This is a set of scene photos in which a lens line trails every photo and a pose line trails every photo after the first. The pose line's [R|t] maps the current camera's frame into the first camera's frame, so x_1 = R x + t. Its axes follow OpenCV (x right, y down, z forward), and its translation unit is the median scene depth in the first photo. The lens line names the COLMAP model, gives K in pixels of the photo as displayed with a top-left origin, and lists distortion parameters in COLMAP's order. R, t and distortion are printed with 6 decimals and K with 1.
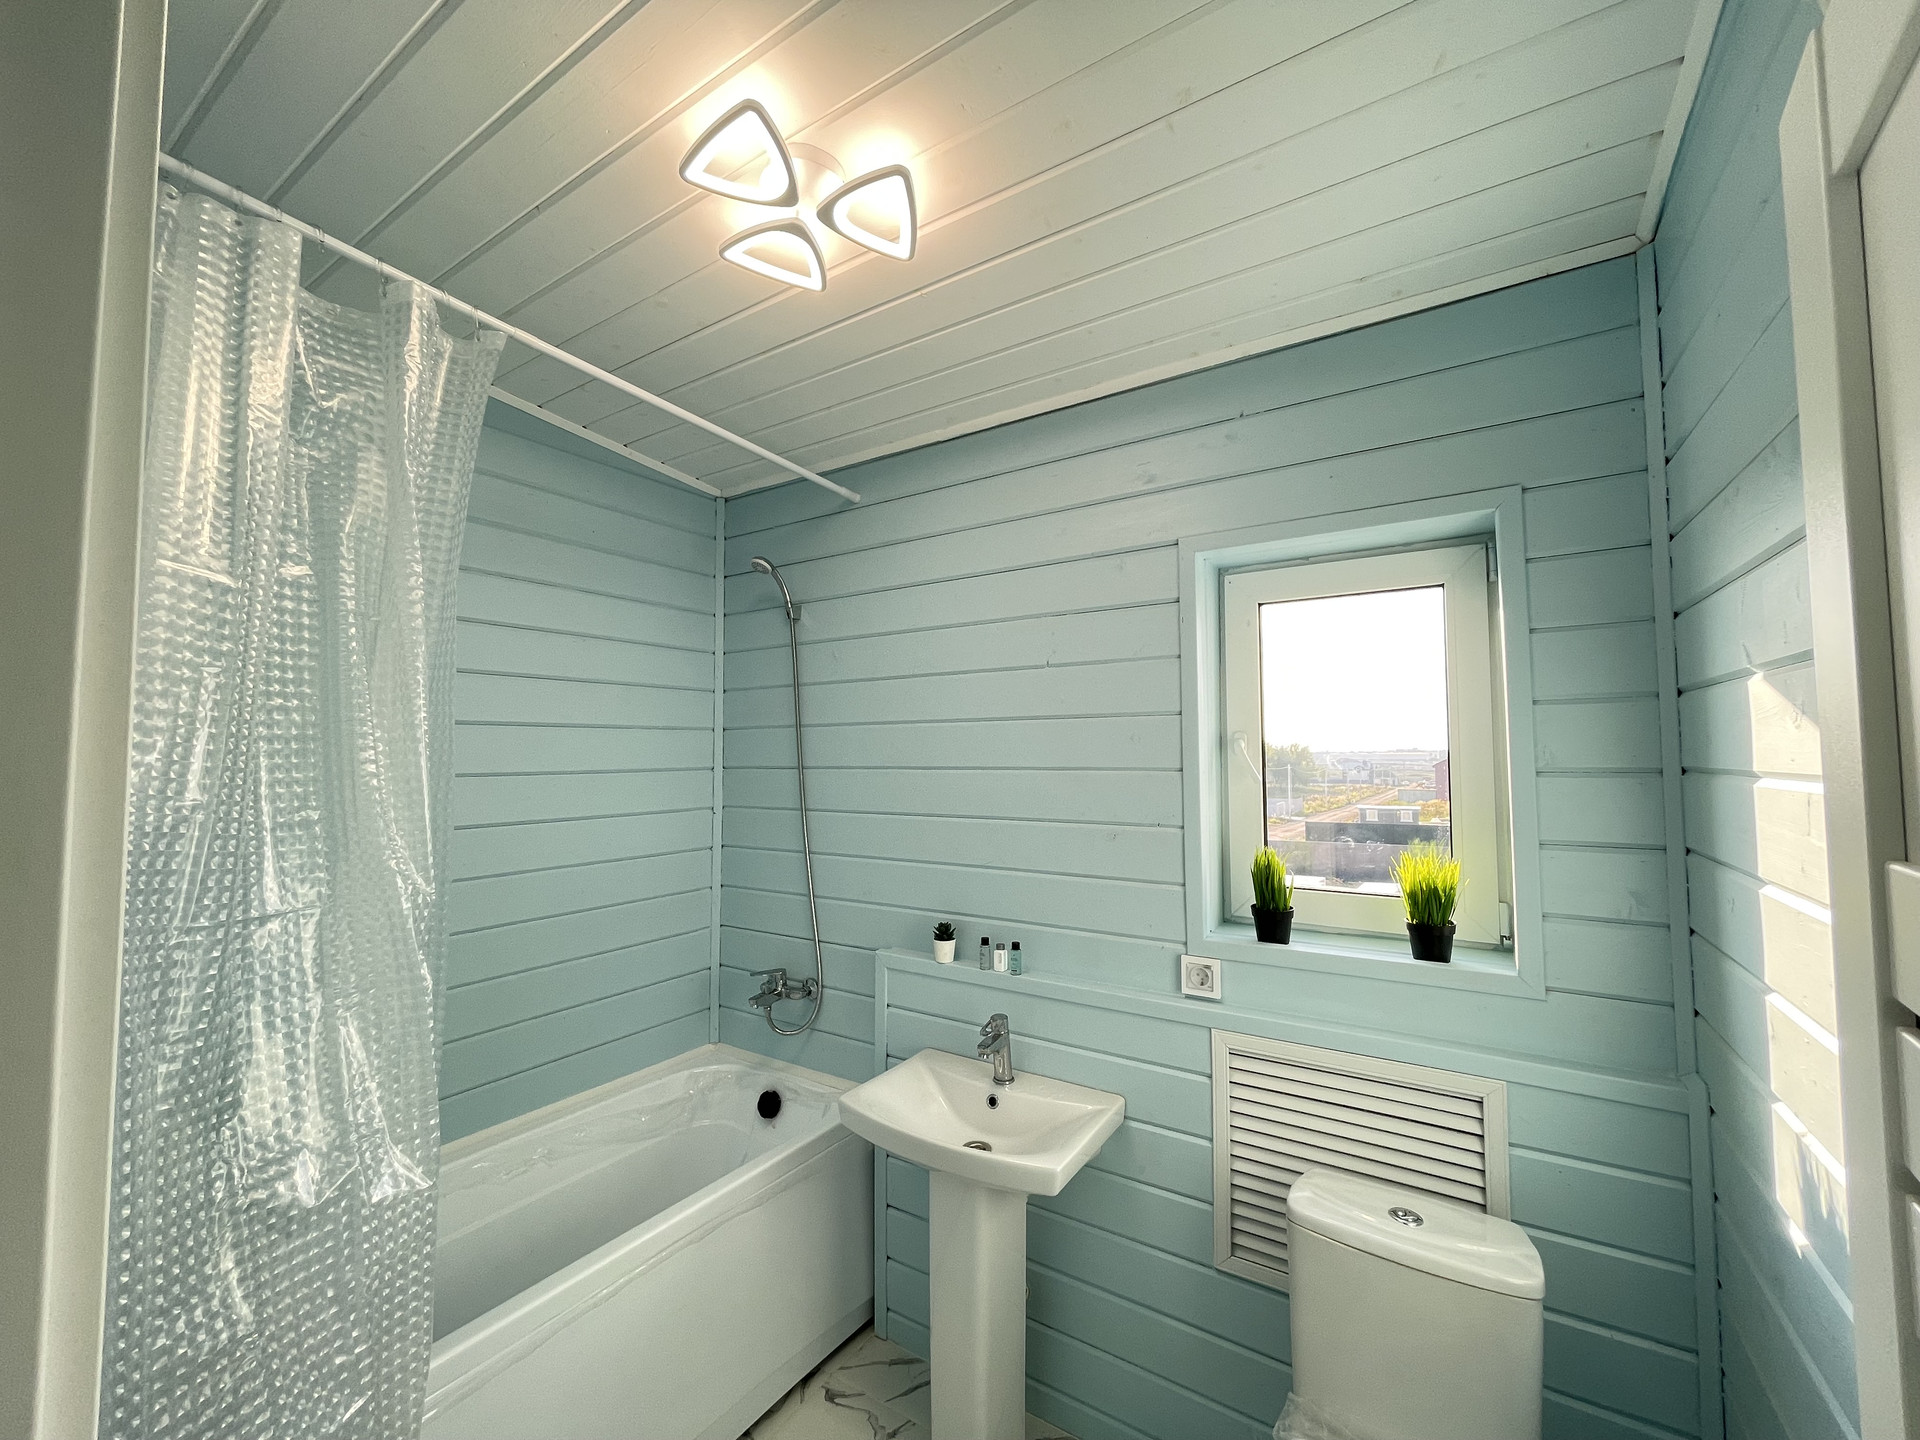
lens RADIAL K [[780.3, 0, 953.4], [0, 780.3, 723.1], [0, 0, 1]] dist [0.000136, -0.000343]
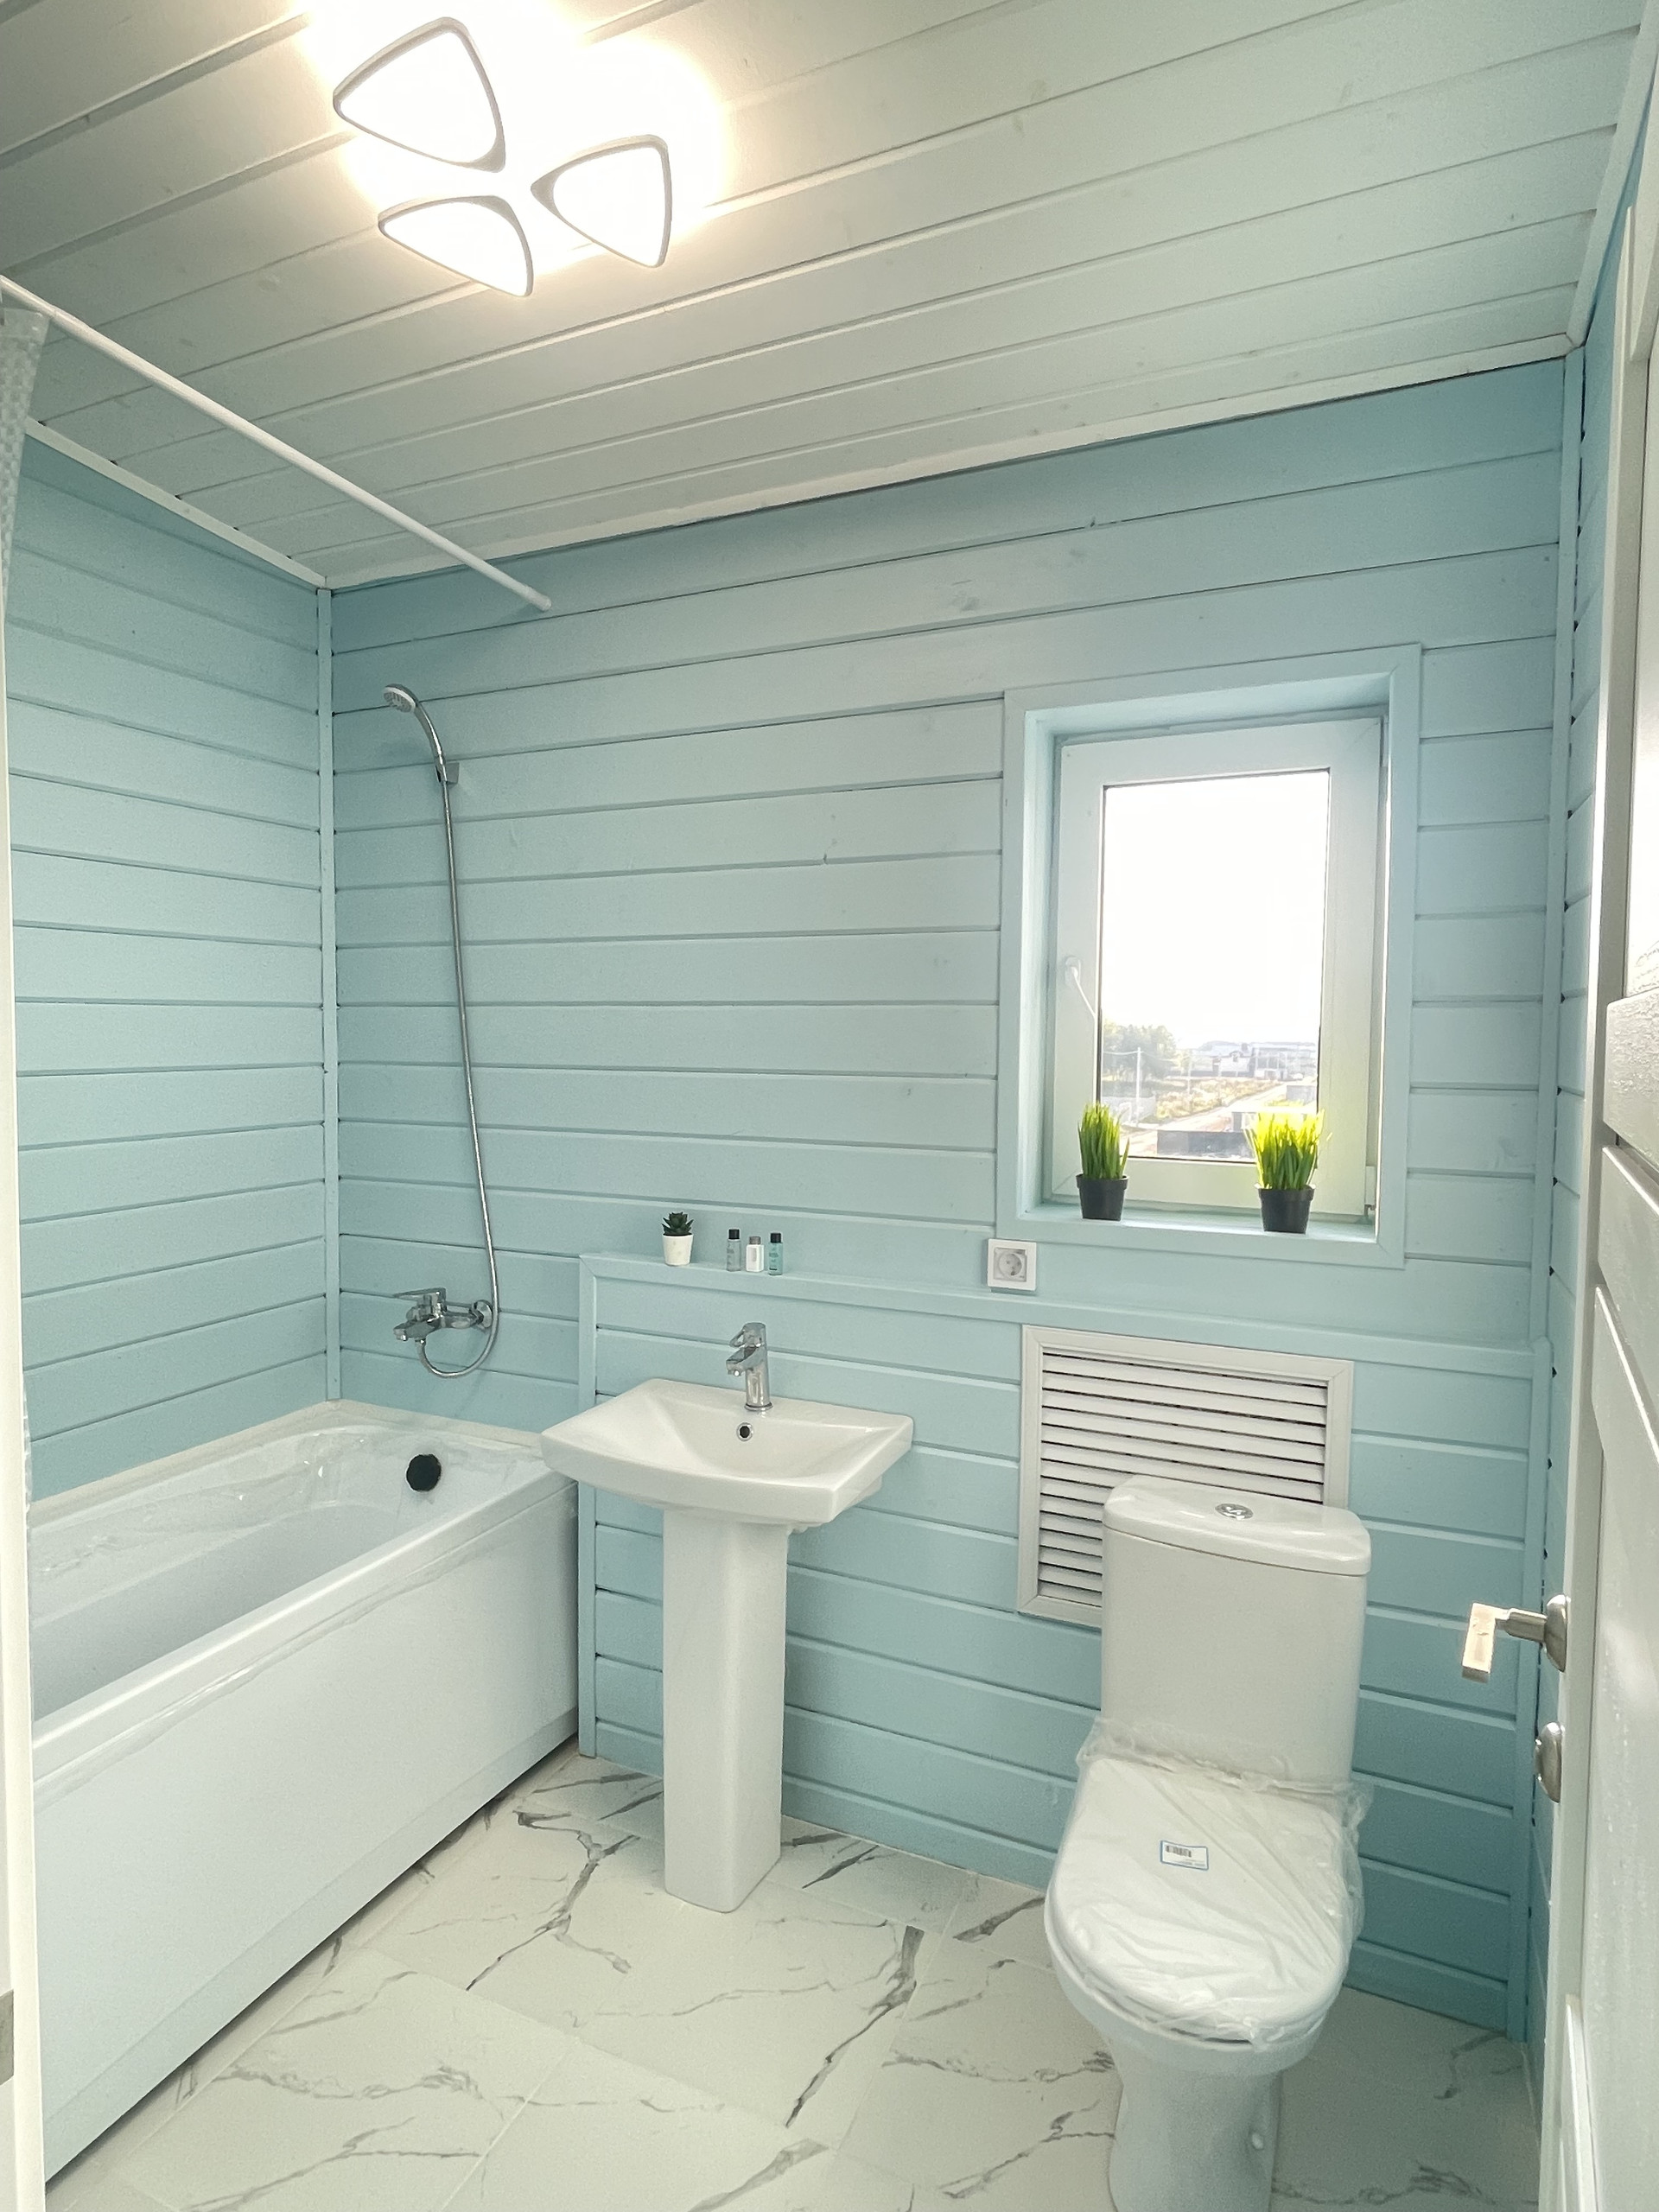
lens RADIAL K [[1210.5, 0, 825.8], [0, 1210.5, 1110.0], [0, 0, 1]] dist [0.000084, -0.003026]
pose [[0.988342, 0.003263, 0.152217, -0.054084], [-0.019618, 0.994165, 0.106070, 0.041875], [-0.150982, -0.107819, 0.982639, -0.150094]]
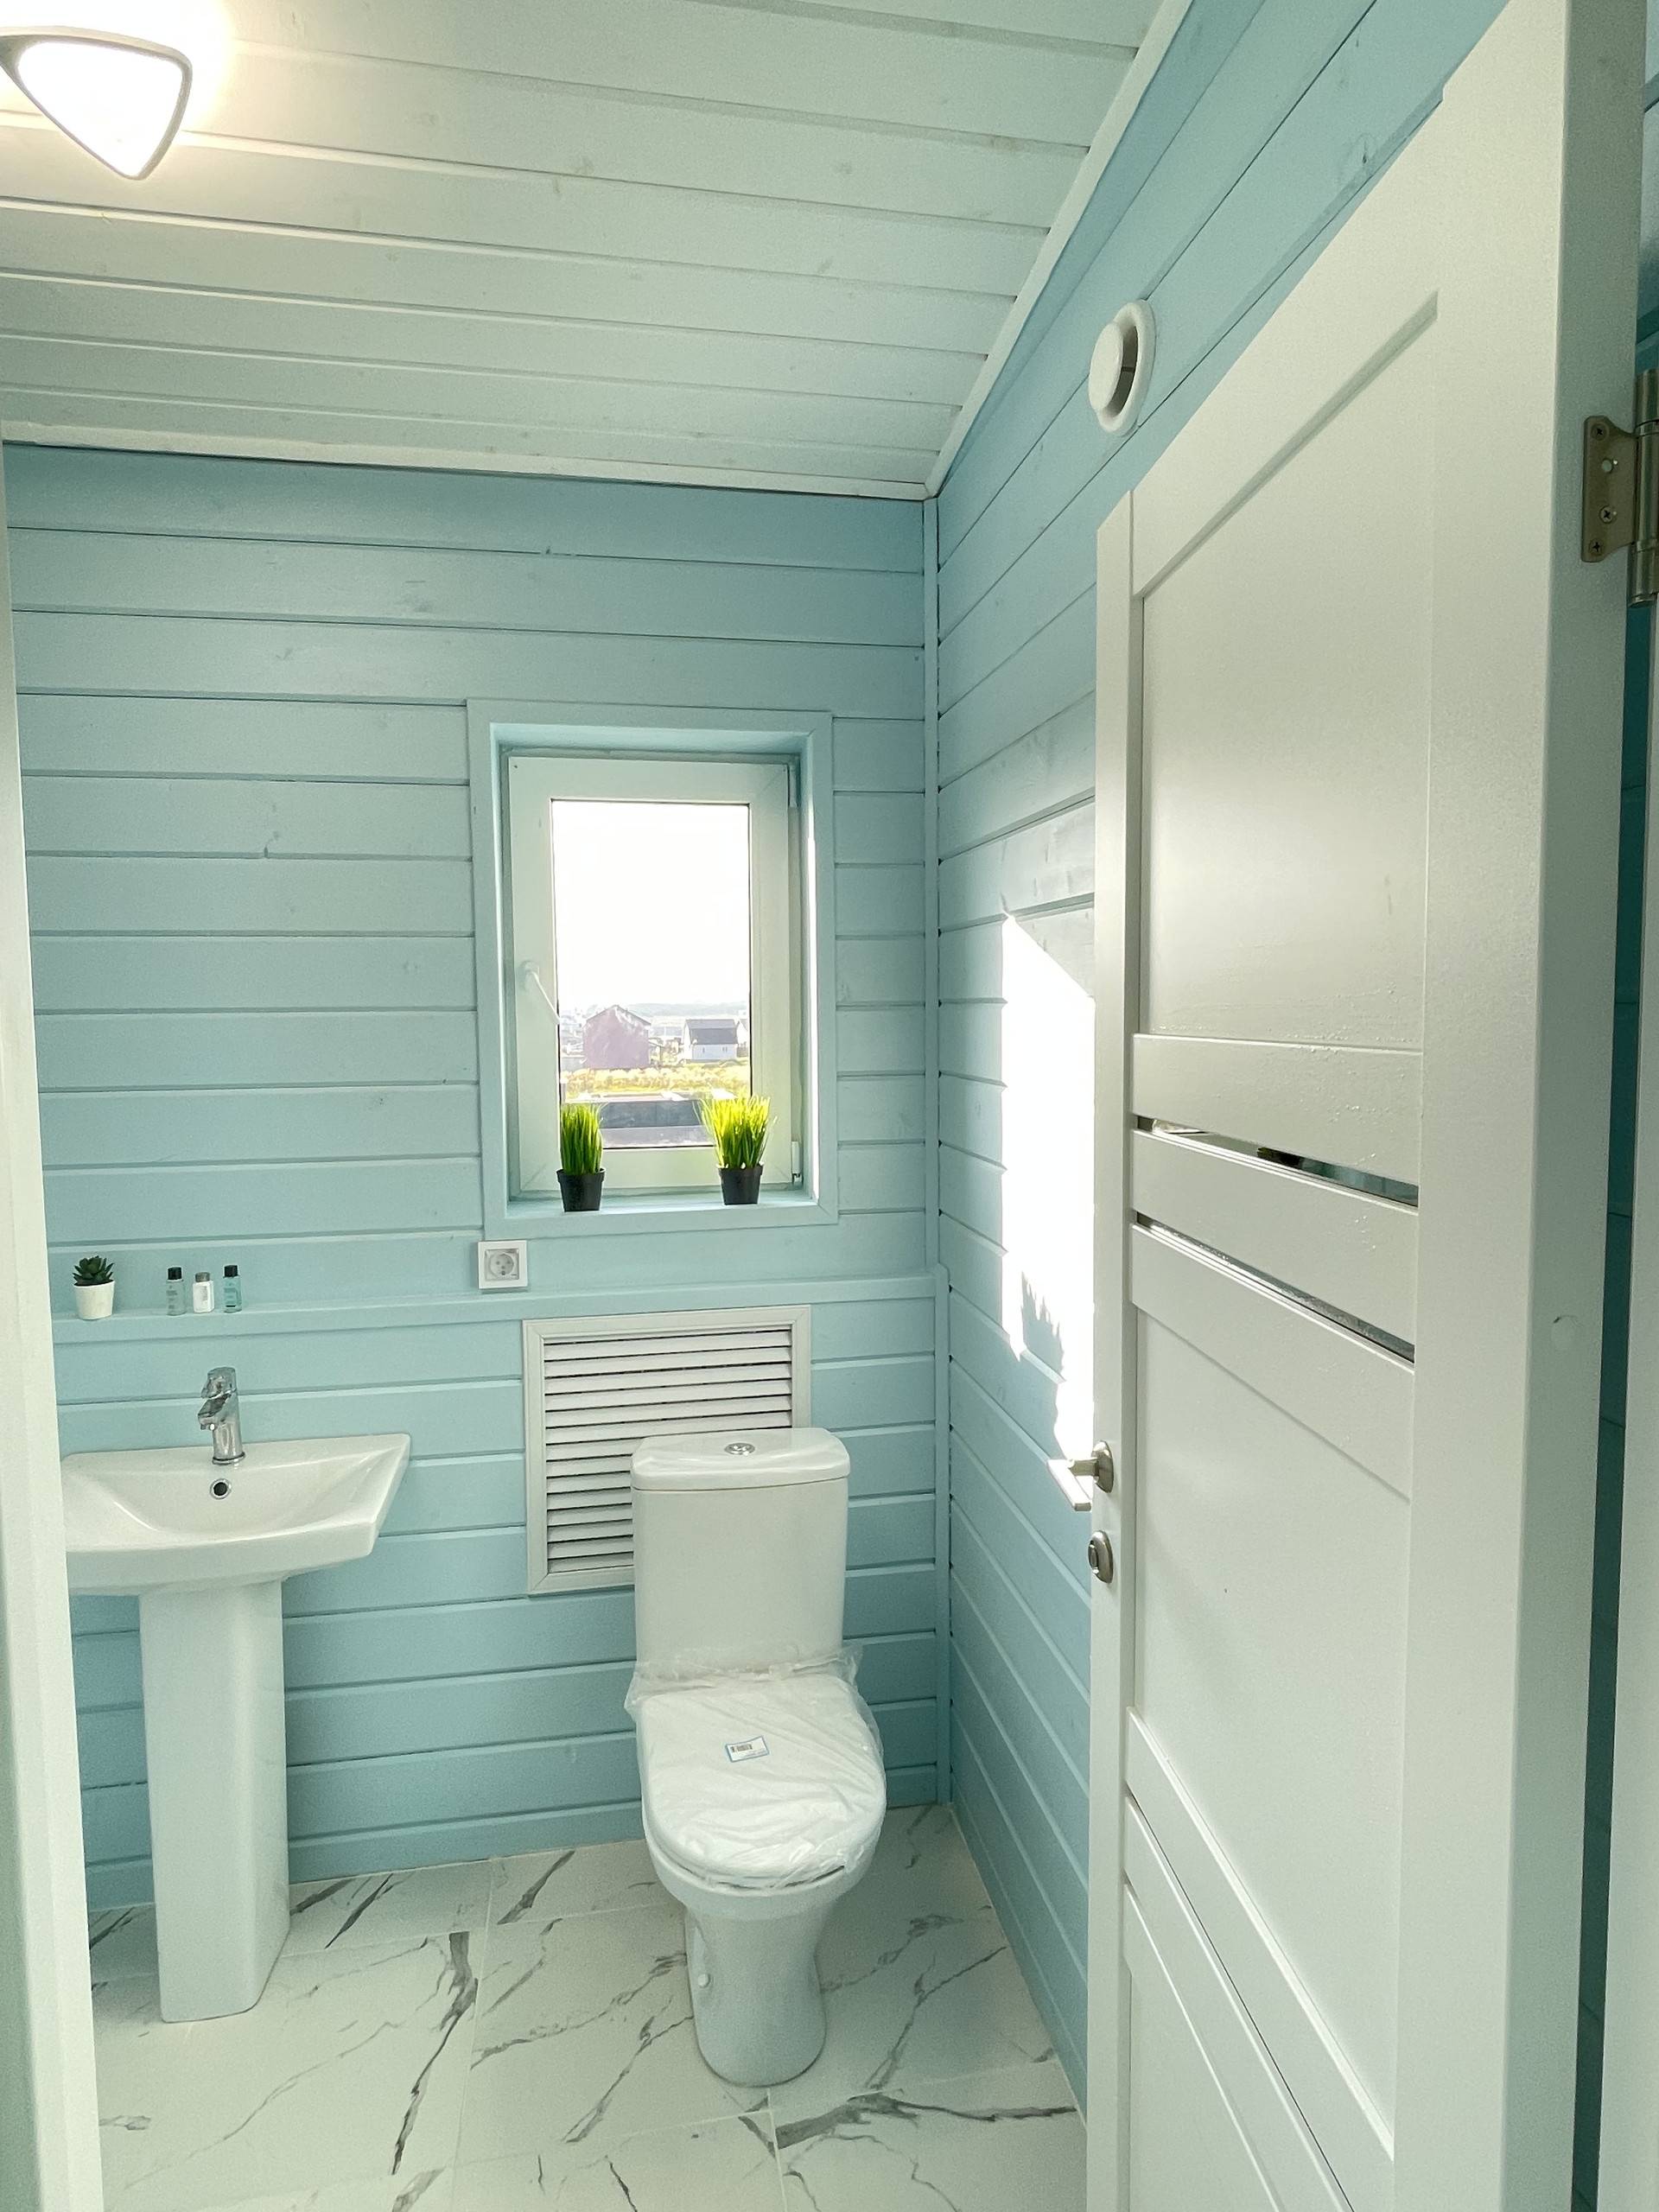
lens RADIAL K [[1210.5, 0, 825.8], [0, 1210.5, 1110.0], [0, 0, 1]] dist [0.000084, -0.003026]
pose [[0.725257, -0.062696, 0.685618, -0.279852], [-0.023632, 0.992991, 0.115802, 0.012348], [-0.688073, -0.100189, 0.718692, -0.111055]]
